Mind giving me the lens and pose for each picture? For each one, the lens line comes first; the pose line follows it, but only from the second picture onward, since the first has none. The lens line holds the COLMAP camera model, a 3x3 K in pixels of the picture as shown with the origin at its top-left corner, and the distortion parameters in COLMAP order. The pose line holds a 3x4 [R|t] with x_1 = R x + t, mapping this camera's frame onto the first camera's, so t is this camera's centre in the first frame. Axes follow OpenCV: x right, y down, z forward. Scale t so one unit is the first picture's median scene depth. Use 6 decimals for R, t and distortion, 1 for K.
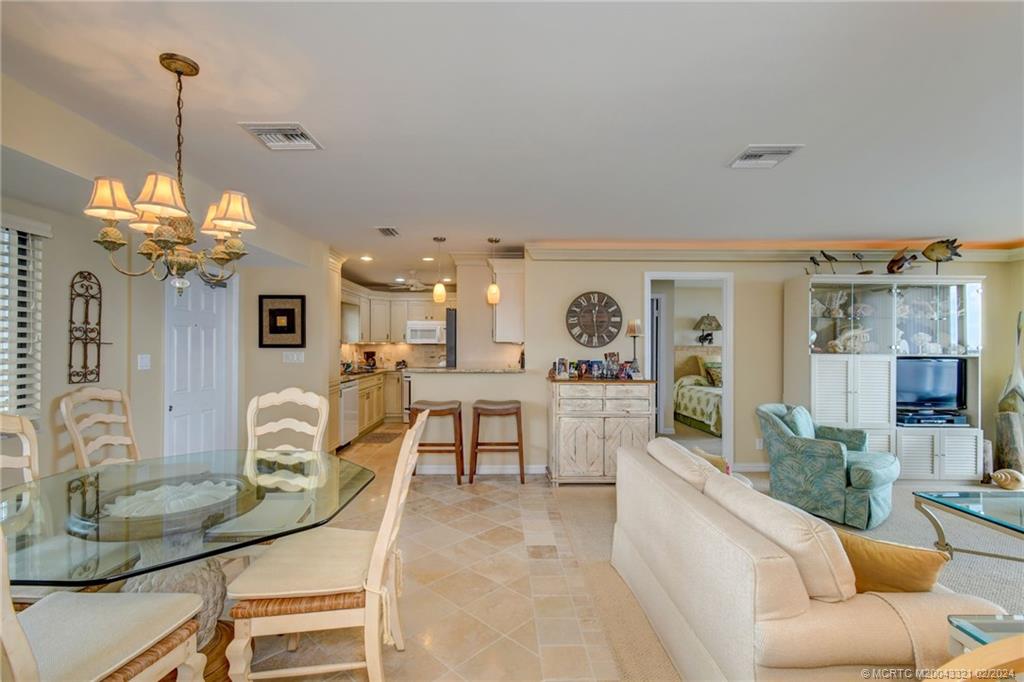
lens RADIAL K [[474.8, 0, 512.0], [0, 474.8, 341.0], [0, 0, 1]] dist [0.000494, 0.000243]
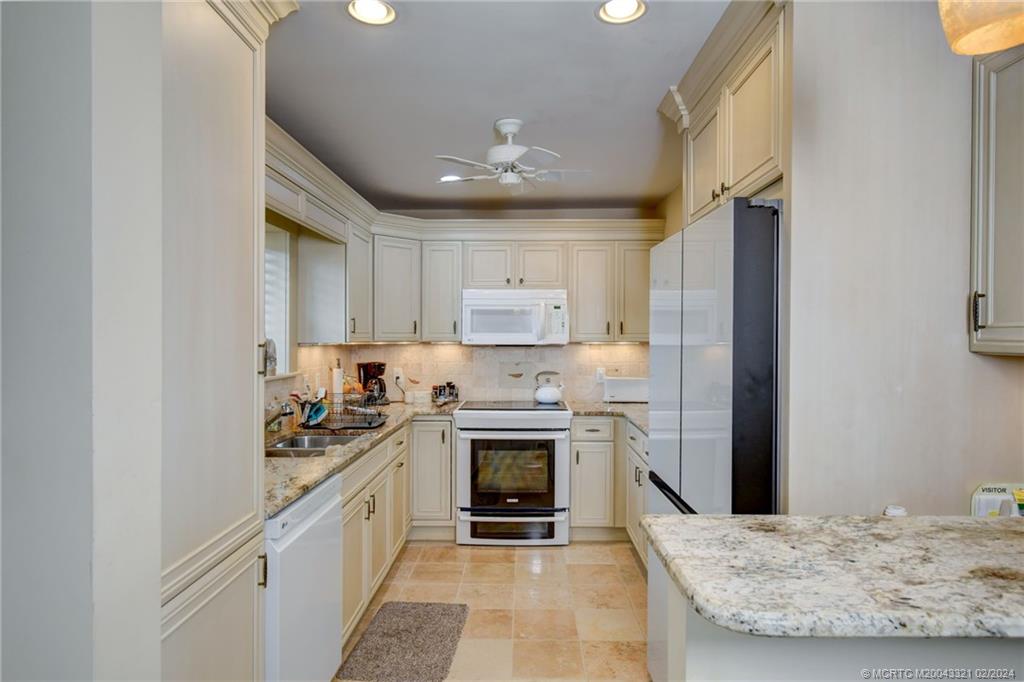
lens RADIAL K [[592.4, 0, 516.5], [0, 592.4, 341.3], [0, 0, 1]] dist [0.000579, -0.000444]
pose [[0.999386, 0.001212, -0.035006, -0.259956], [-0.000665, 0.999878, 0.015637, -0.008456], [0.035021, -0.015604, 0.999265, 0.818375]]
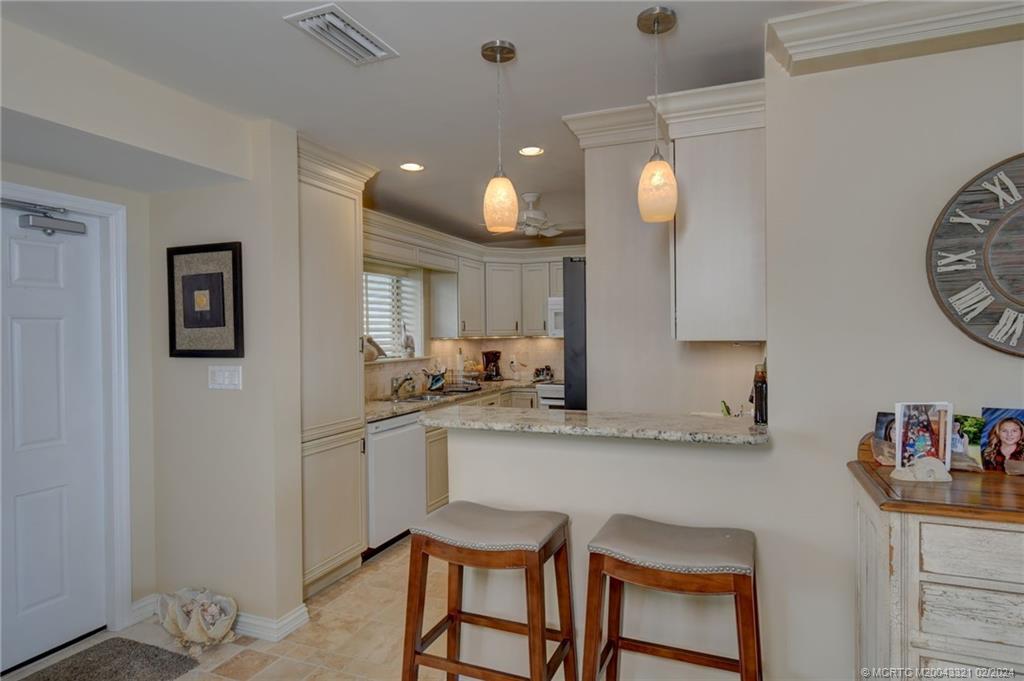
lens RADIAL K [[577.5, 0, 514.2], [0, 577.5, 337.9], [0, 0, 1]] dist [0.001230, 0.000952]
pose [[0.916283, -0.008797, -0.400435, 0.026609], [0.016048, 0.999762, 0.014757, -0.008338], [0.400210, -0.019947, 0.916207, 0.591198]]
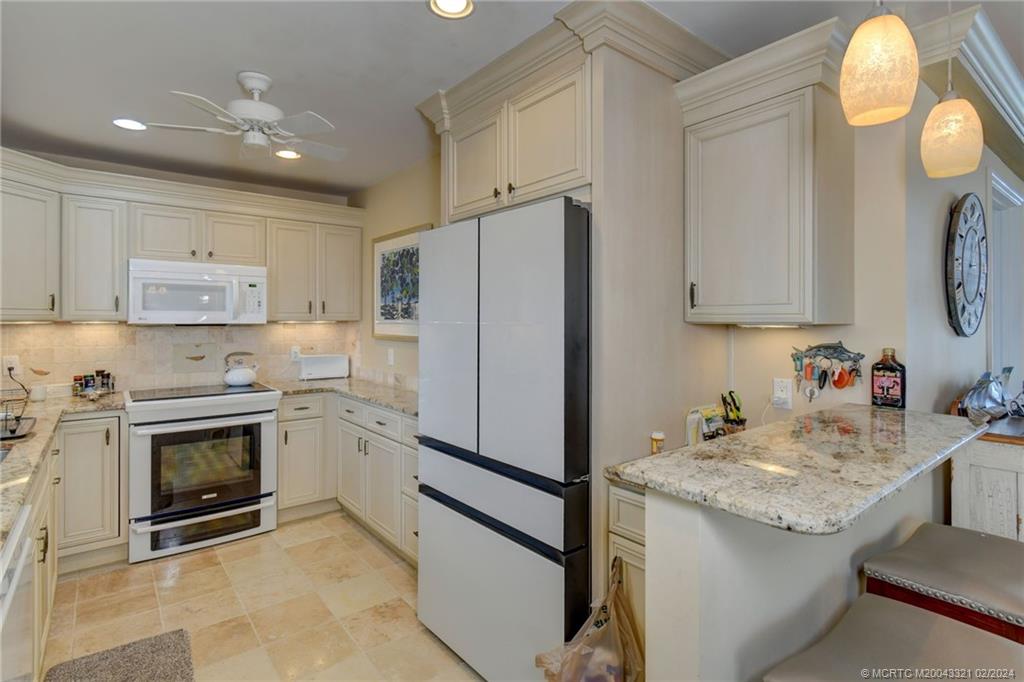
lens RADIAL K [[507.1, 0, 515.5], [0, 507.1, 320.7], [0, 0, 1]] dist [0.000370, -0.000606]
pose [[0.787402, 0.001467, 0.616439, -0.377698], [-0.006807, 0.999957, 0.006315, -0.001571], [-0.616403, -0.009168, 0.787378, 0.897125]]
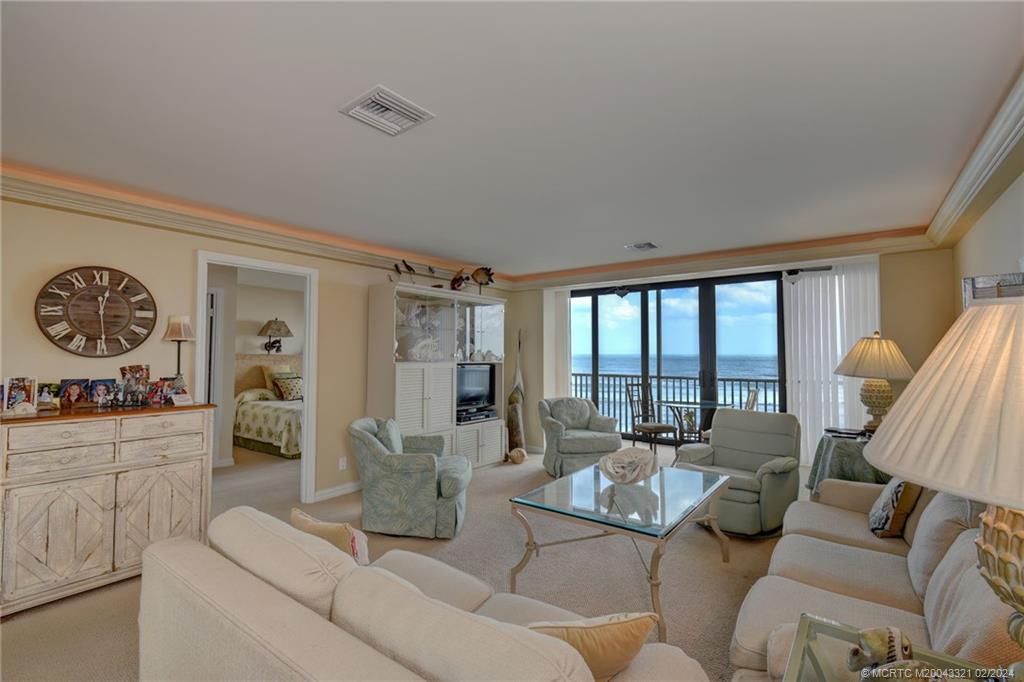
lens RADIAL K [[453.7, 0, 515.5], [0, 453.7, 340.2], [0, 0, 1]] dist [-0.001154, -0.000325]
pose [[0.620003, 0.022819, 0.784268, 0.046961], [-0.007671, 0.999705, -0.023024, 0.000696], [-0.784562, 0.008259, 0.619995, 0.215931]]
